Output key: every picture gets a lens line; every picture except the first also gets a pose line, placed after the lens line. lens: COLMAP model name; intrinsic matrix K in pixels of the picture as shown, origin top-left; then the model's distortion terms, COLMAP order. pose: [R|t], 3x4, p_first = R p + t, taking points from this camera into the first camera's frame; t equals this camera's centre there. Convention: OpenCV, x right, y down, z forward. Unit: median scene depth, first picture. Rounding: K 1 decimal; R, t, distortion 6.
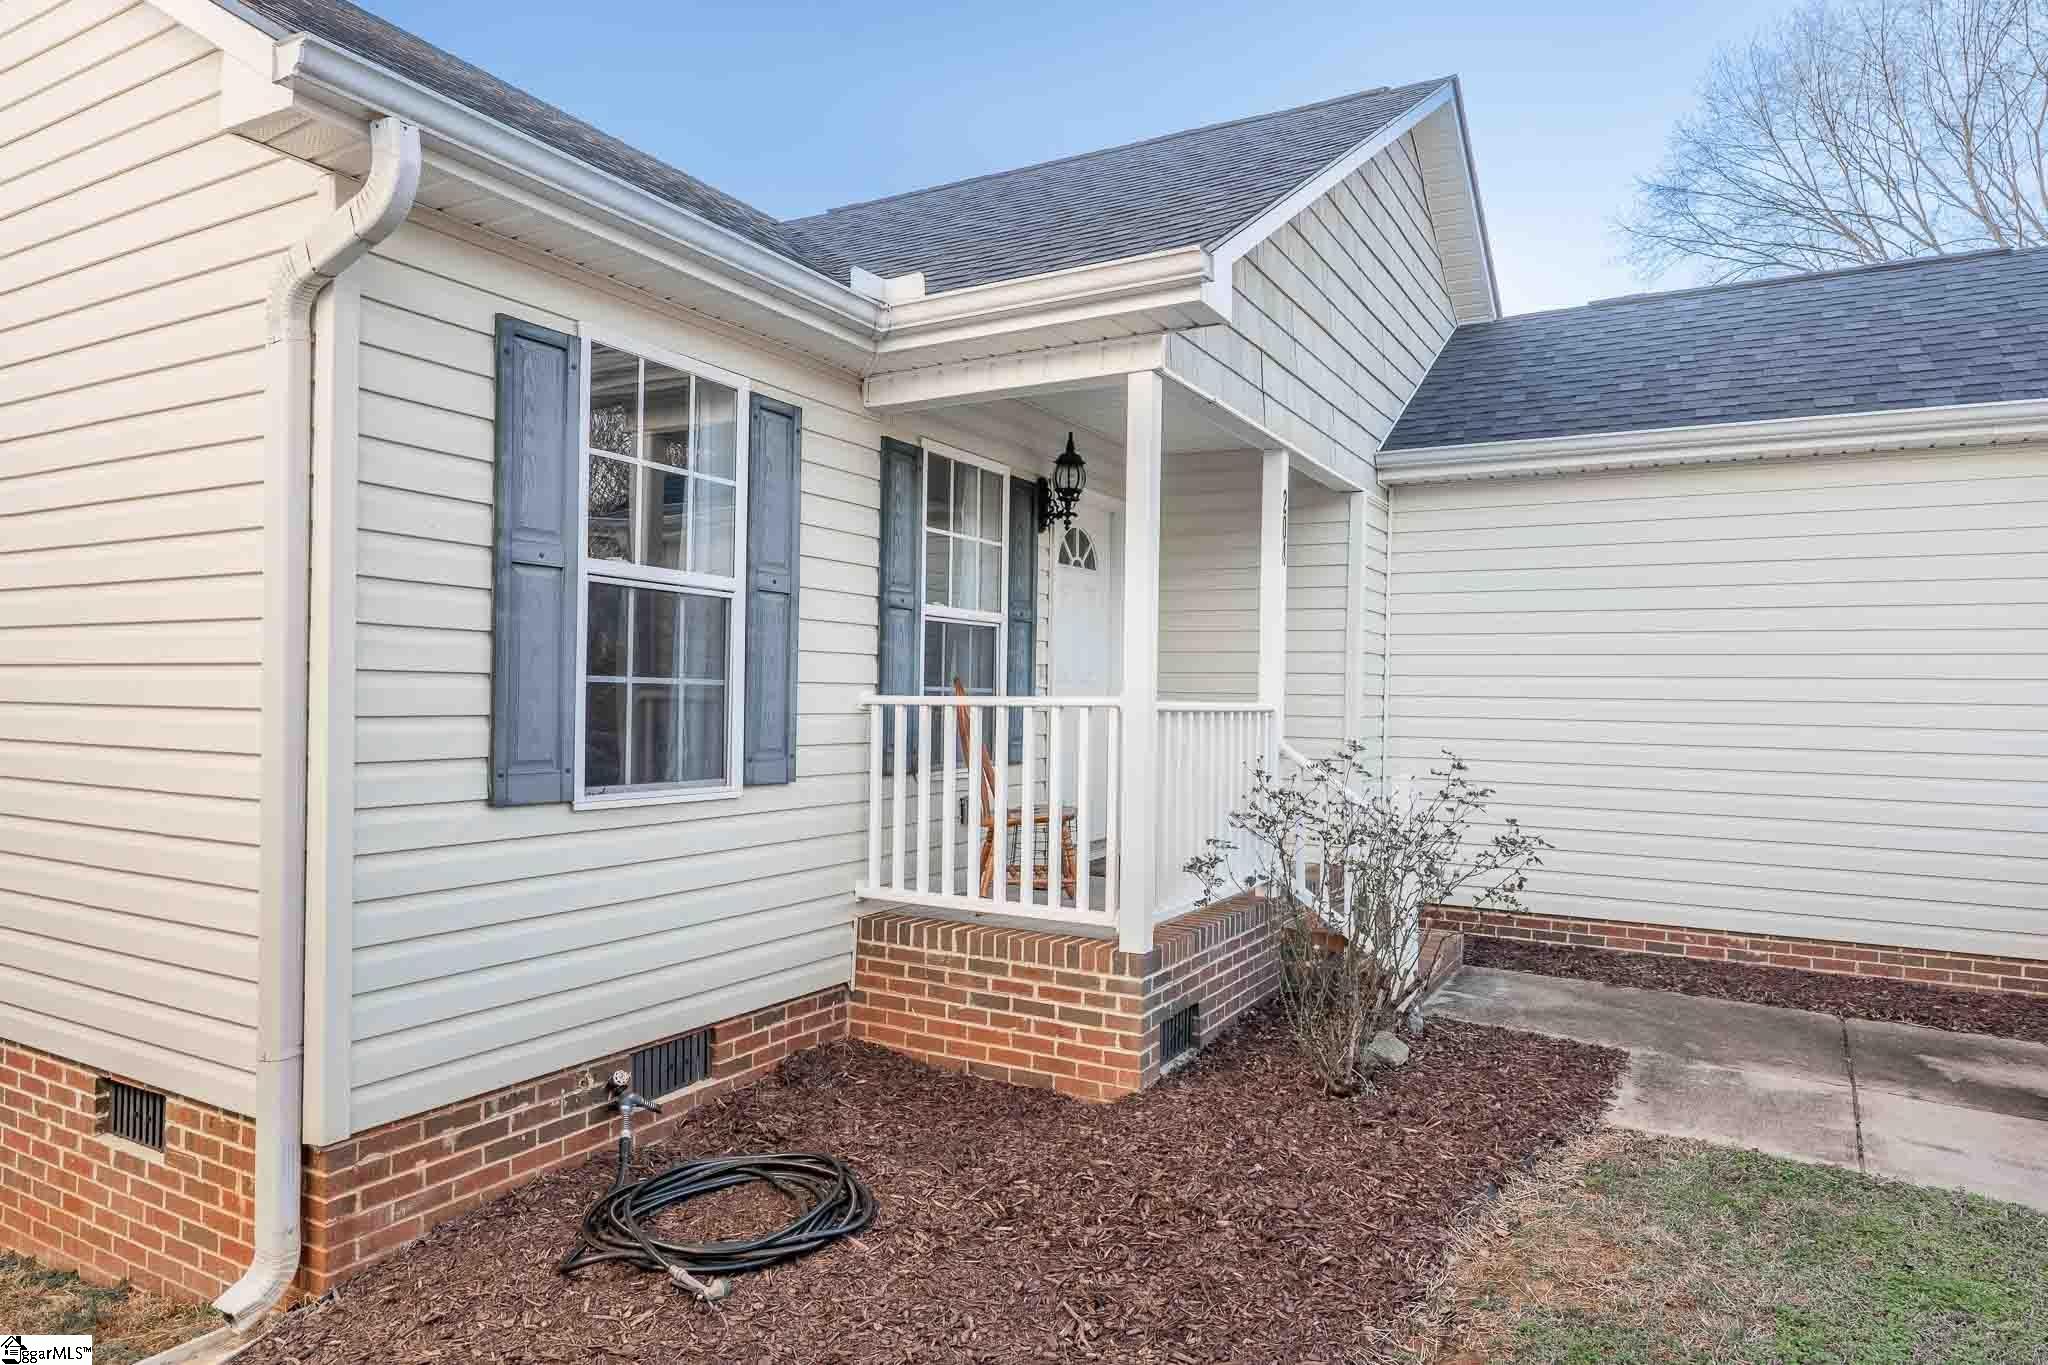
lens RADIAL K [[1256.8, 0, 1021.6], [0, 1256.8, 682.9], [0, 0, 1]] dist [-0.001974, -0.000515]
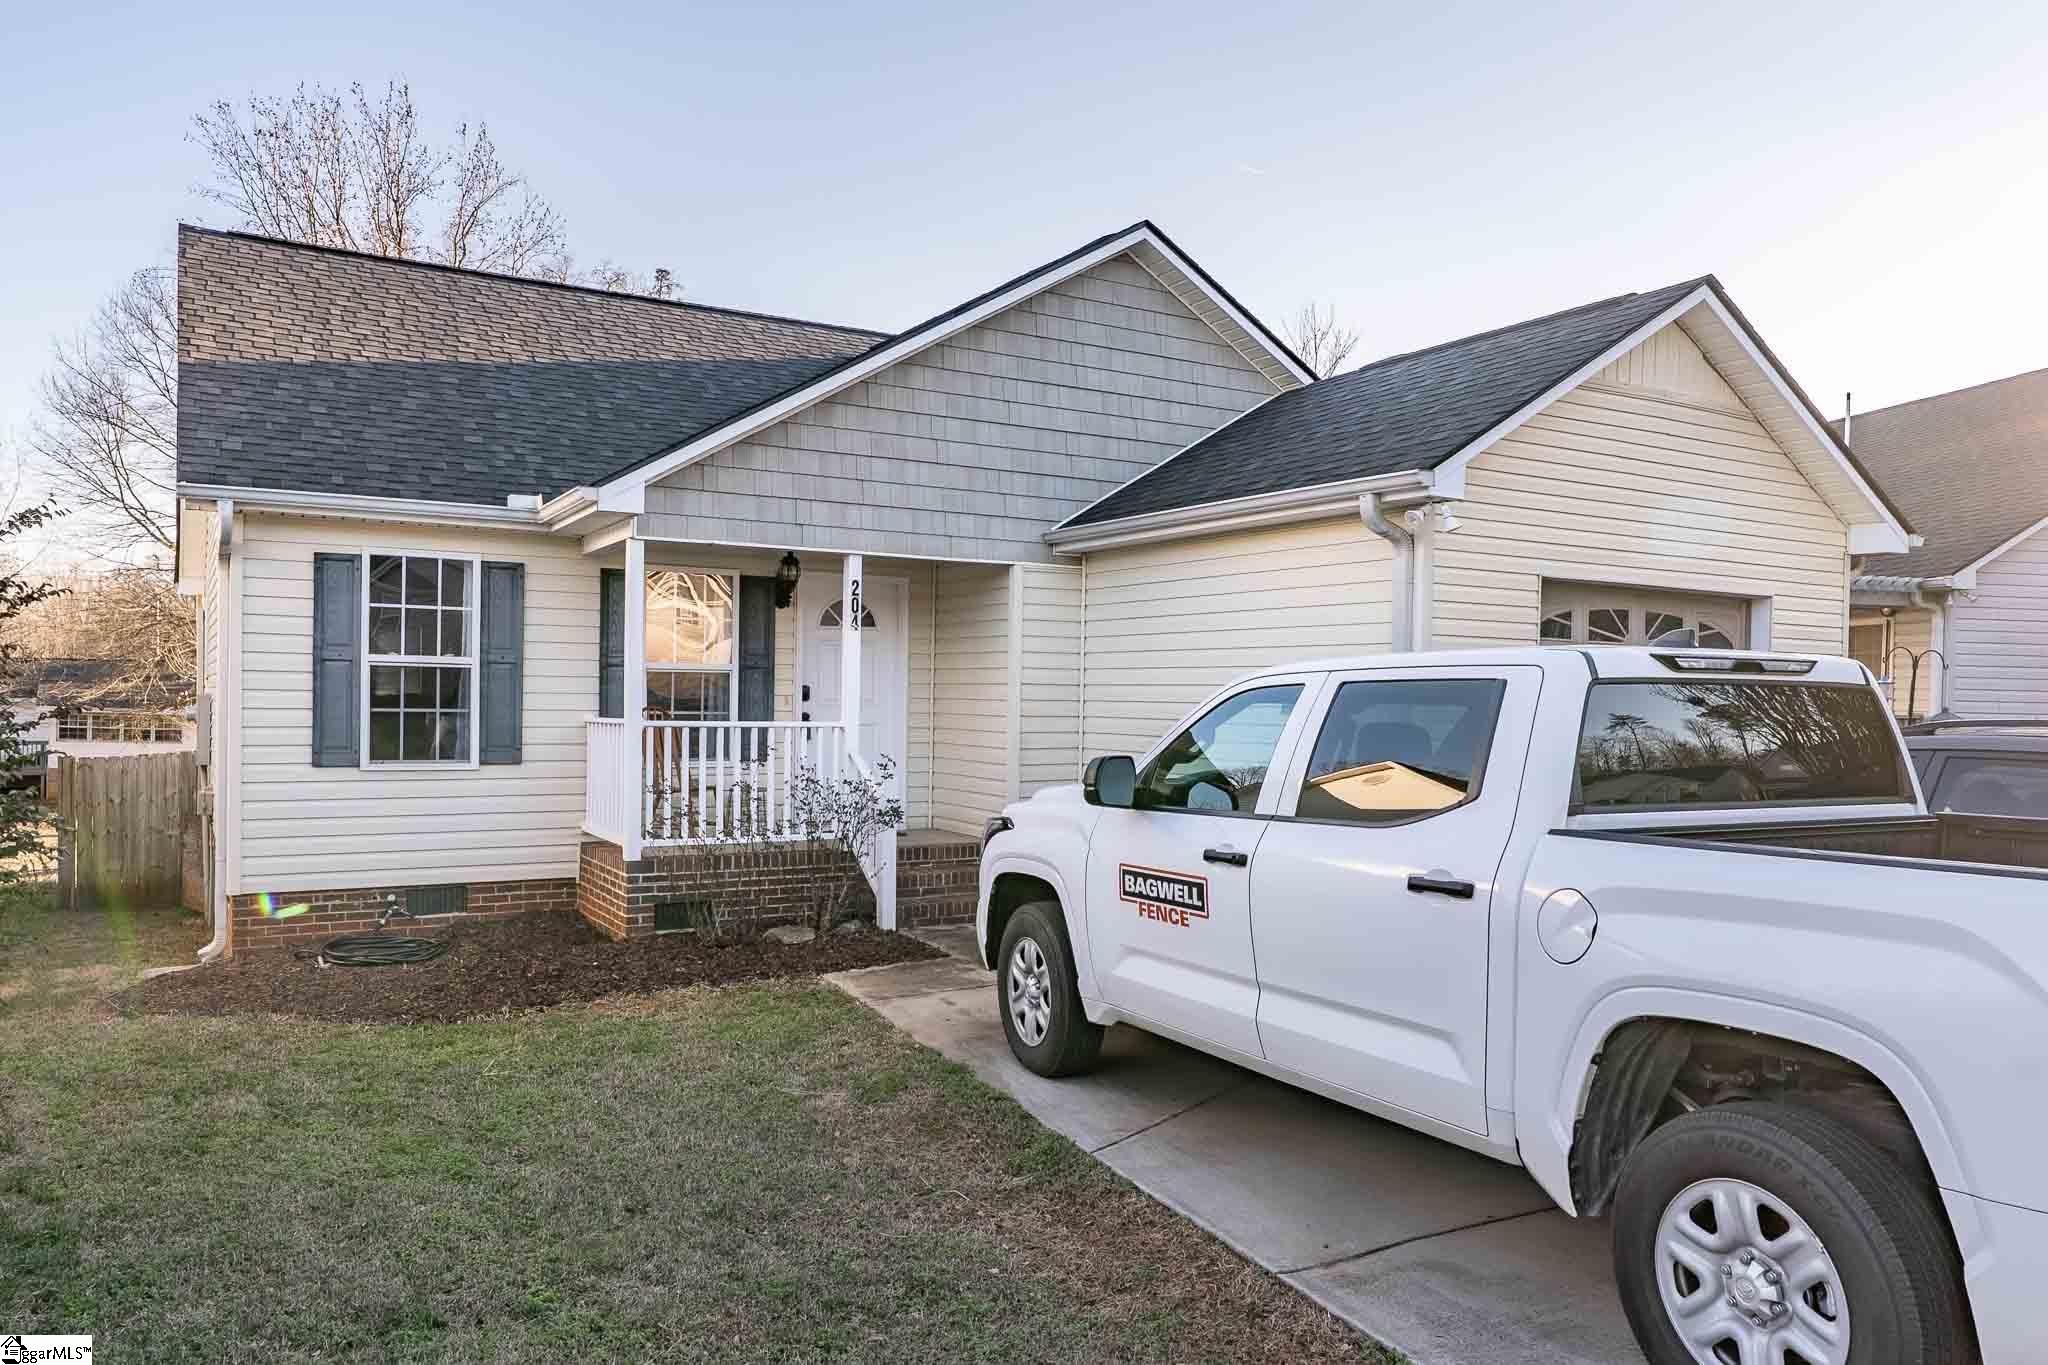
lens RADIAL K [[1429.2, 0, 1023.9], [0, 1429.2, 691.2], [0, 0, 1]] dist [0.000114, 0.000476]
pose [[0.867899, -0.006504, -0.496699, 1.613008], [0.005122, 0.999978, -0.004143, -0.017013], [0.496715, 0.001052, 0.867913, -0.503288]]
